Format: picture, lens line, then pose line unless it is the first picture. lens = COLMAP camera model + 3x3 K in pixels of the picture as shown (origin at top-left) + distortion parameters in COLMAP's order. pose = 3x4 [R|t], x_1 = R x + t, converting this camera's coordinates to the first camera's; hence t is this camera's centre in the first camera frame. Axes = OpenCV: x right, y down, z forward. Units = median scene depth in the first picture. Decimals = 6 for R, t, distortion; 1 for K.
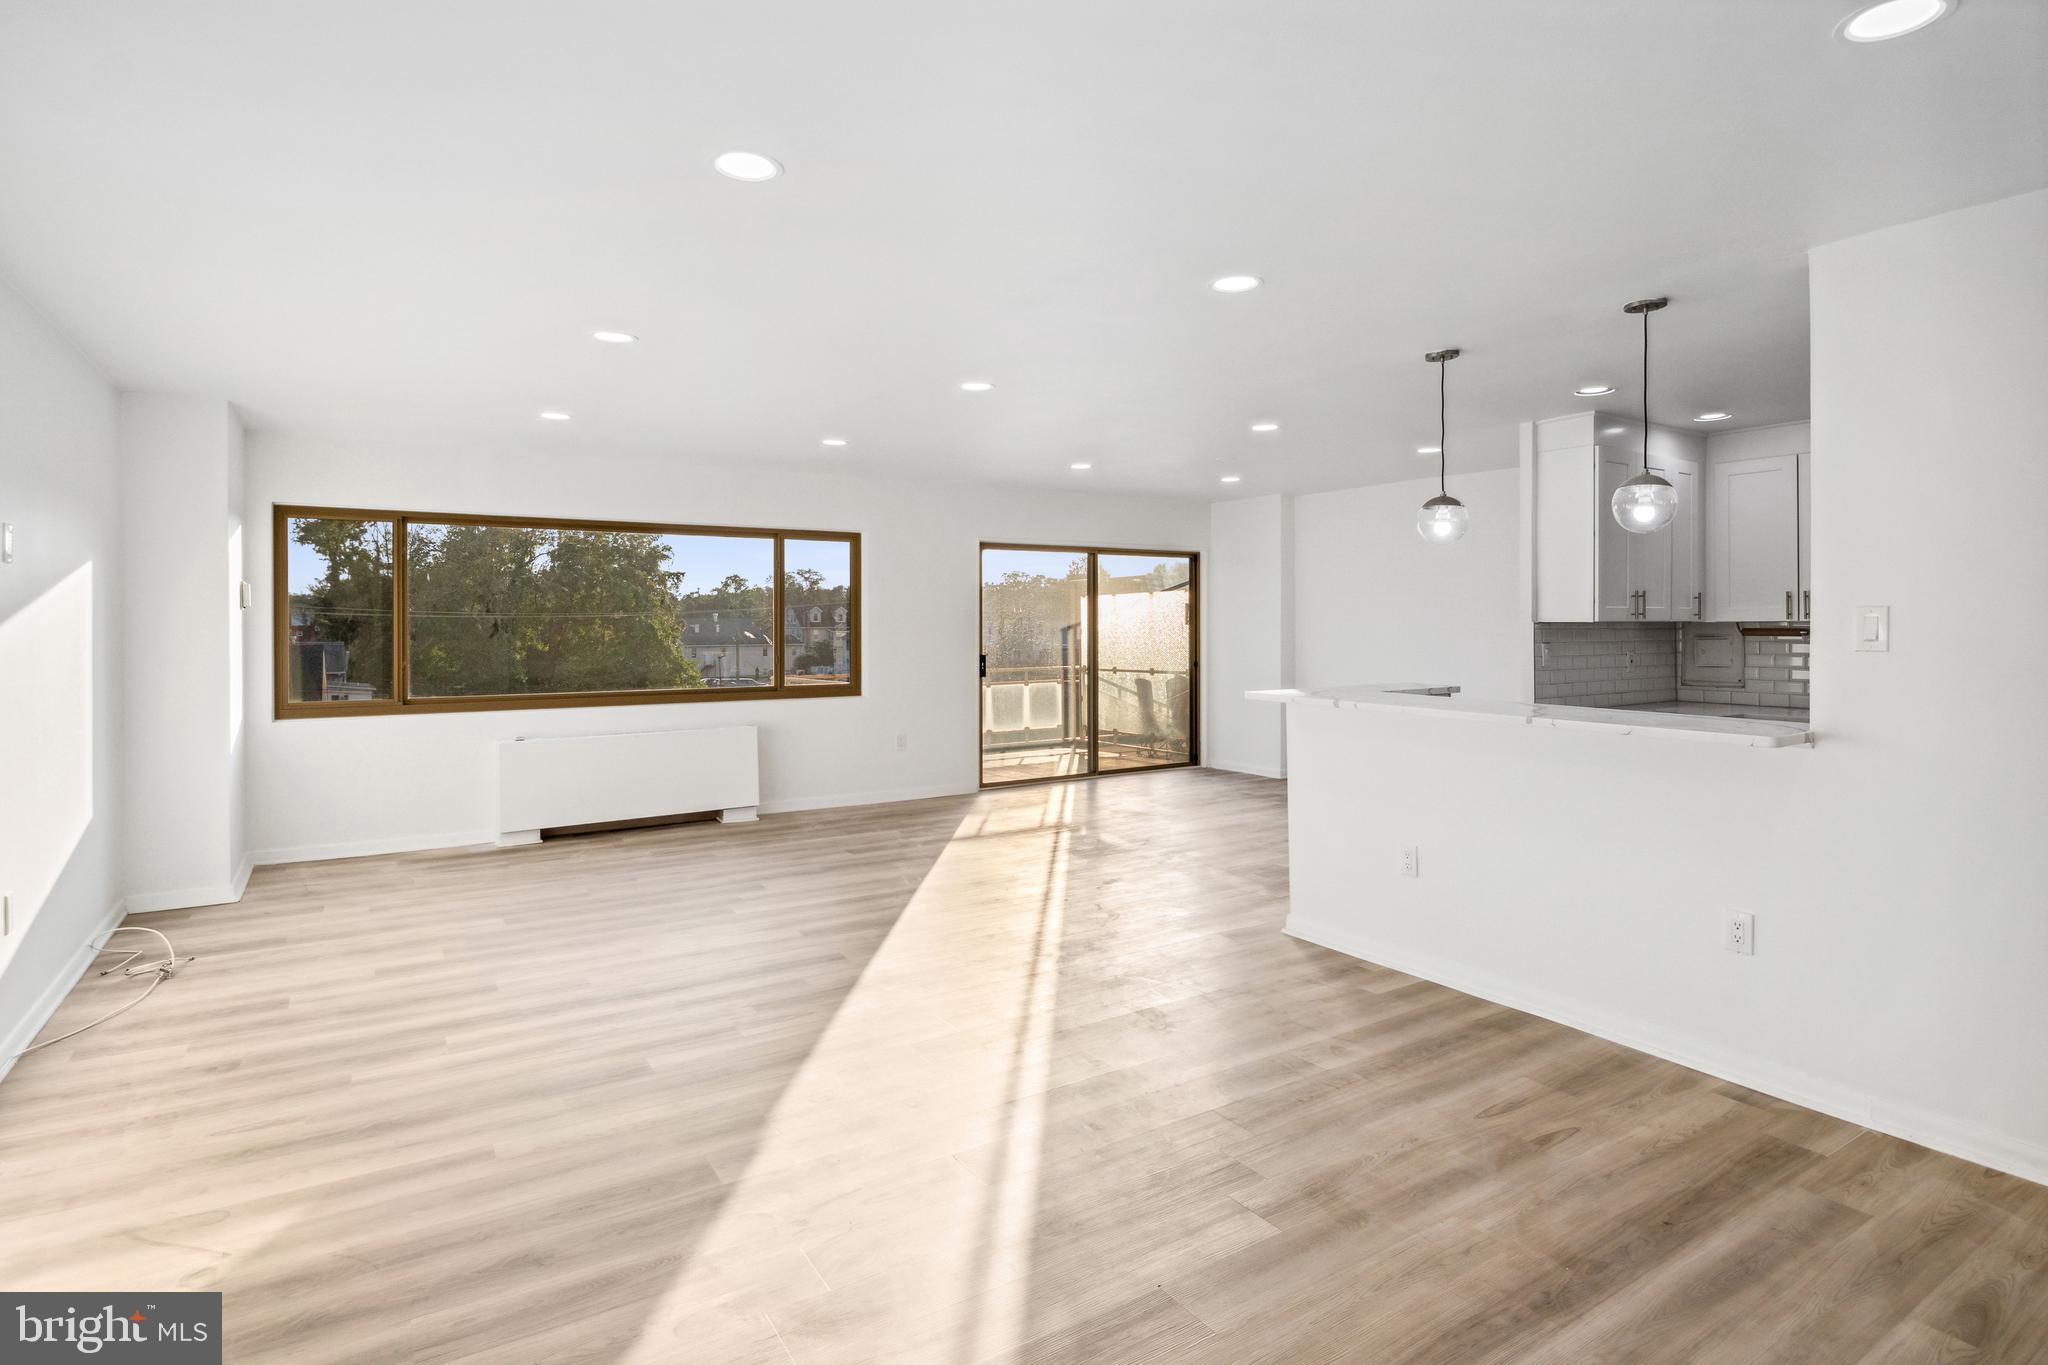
lens RADIAL K [[1046.9, 0, 1020.4], [0, 1046.9, 623.5], [0, 0, 1]] dist [-0.005721, 0.000287]
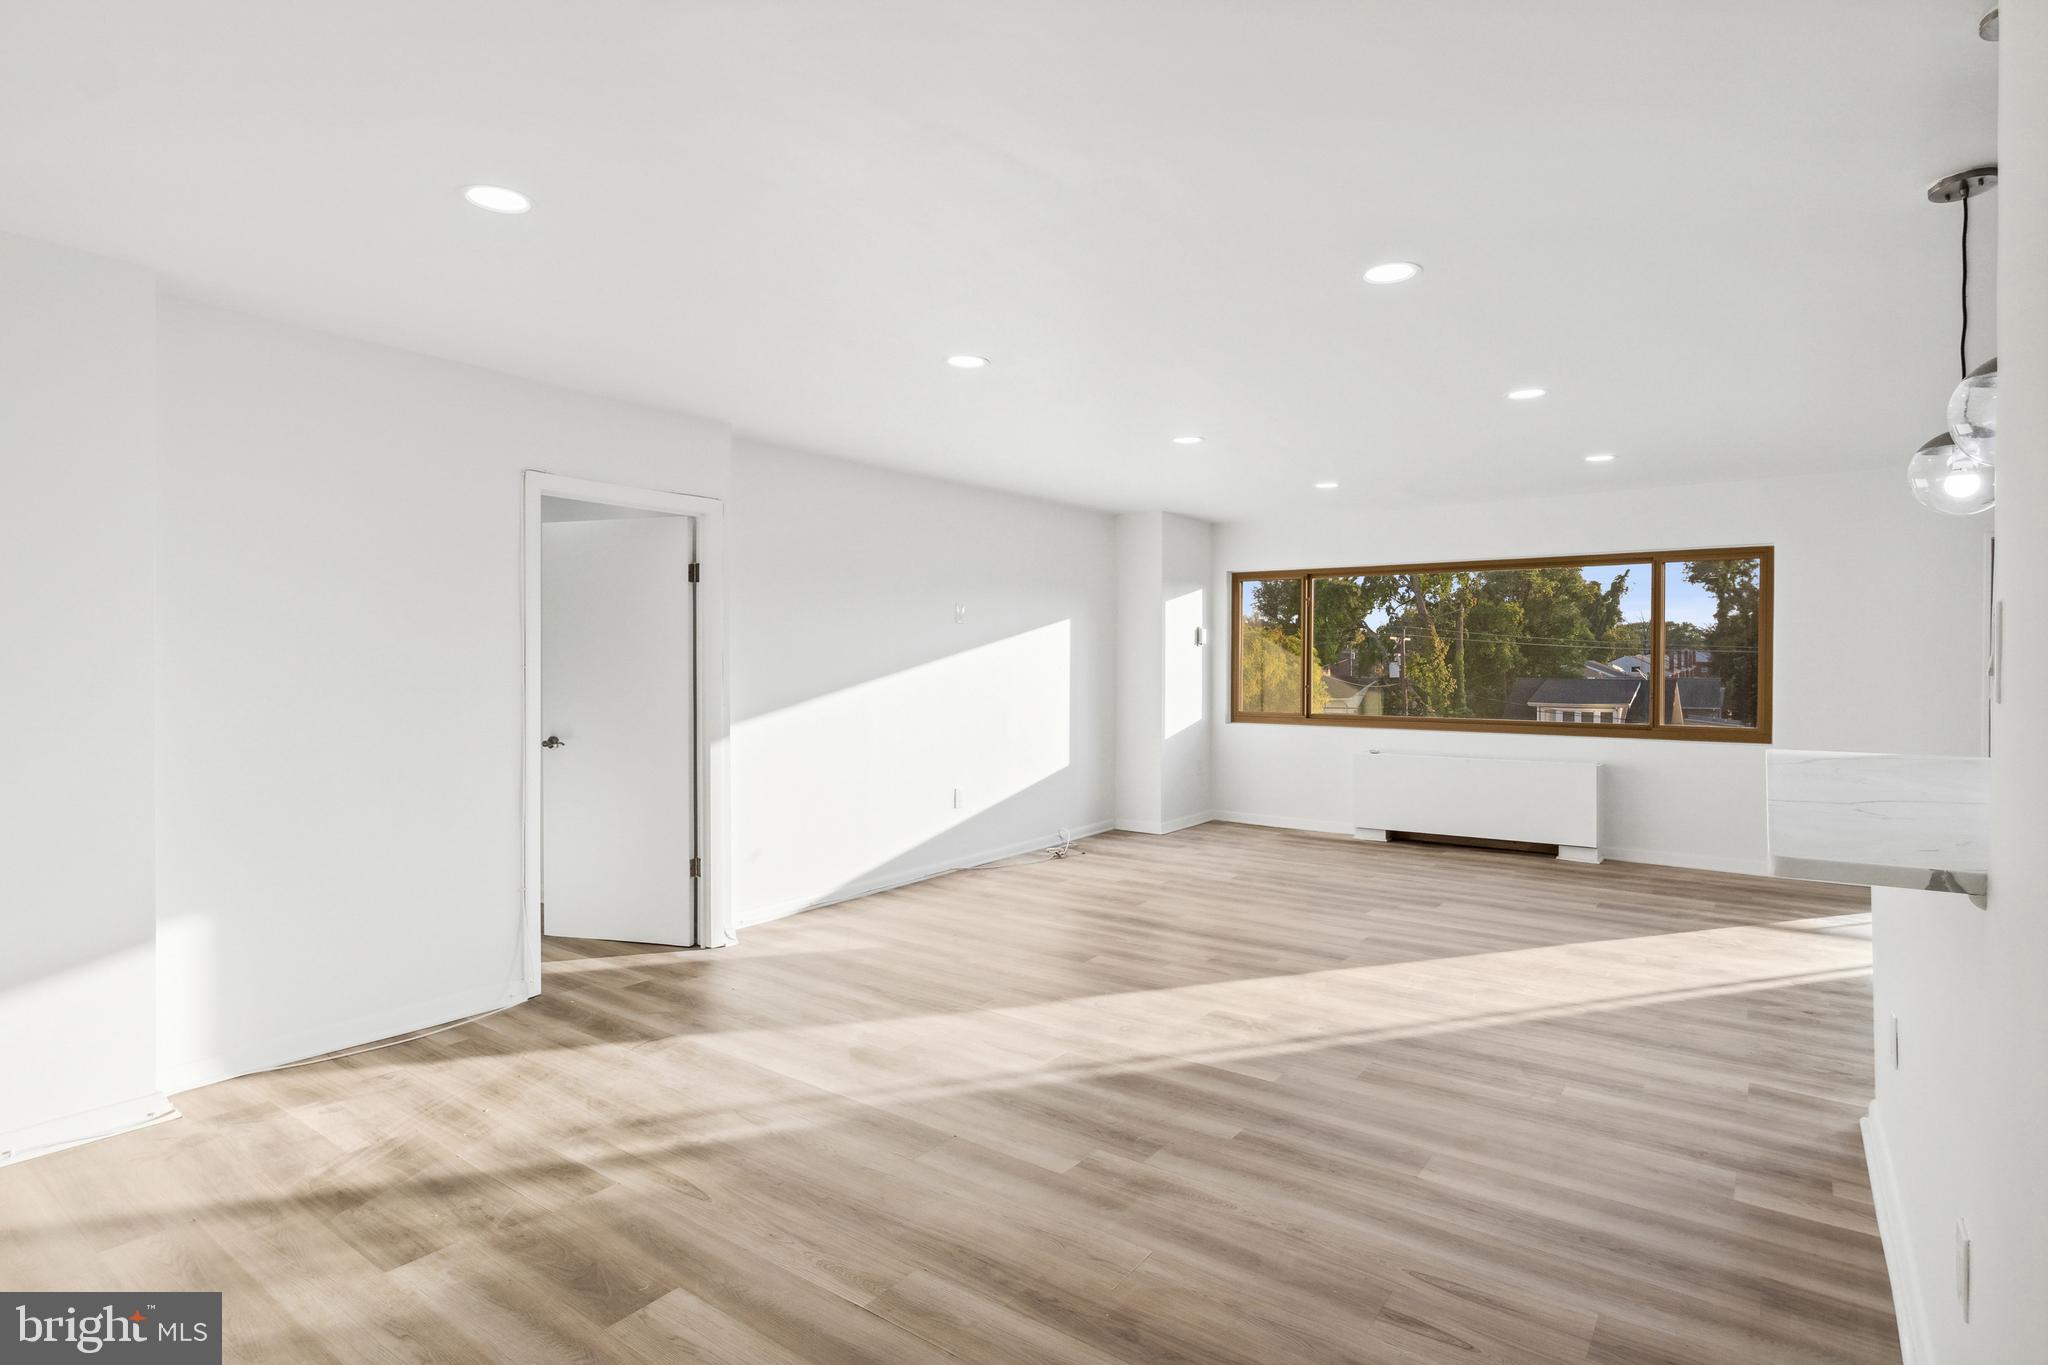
lens RADIAL K [[1022.2, 0, 1025.7], [0, 1022.2, 663.8], [0, 0, 1]] dist [0.003142, 0.000675]
pose [[0.371697, 0.006297, -0.928333, 0.680795], [-0.003028, 0.999980, 0.005570, 0.005645], [0.928349, 0.000741, 0.371708, 0.286597]]
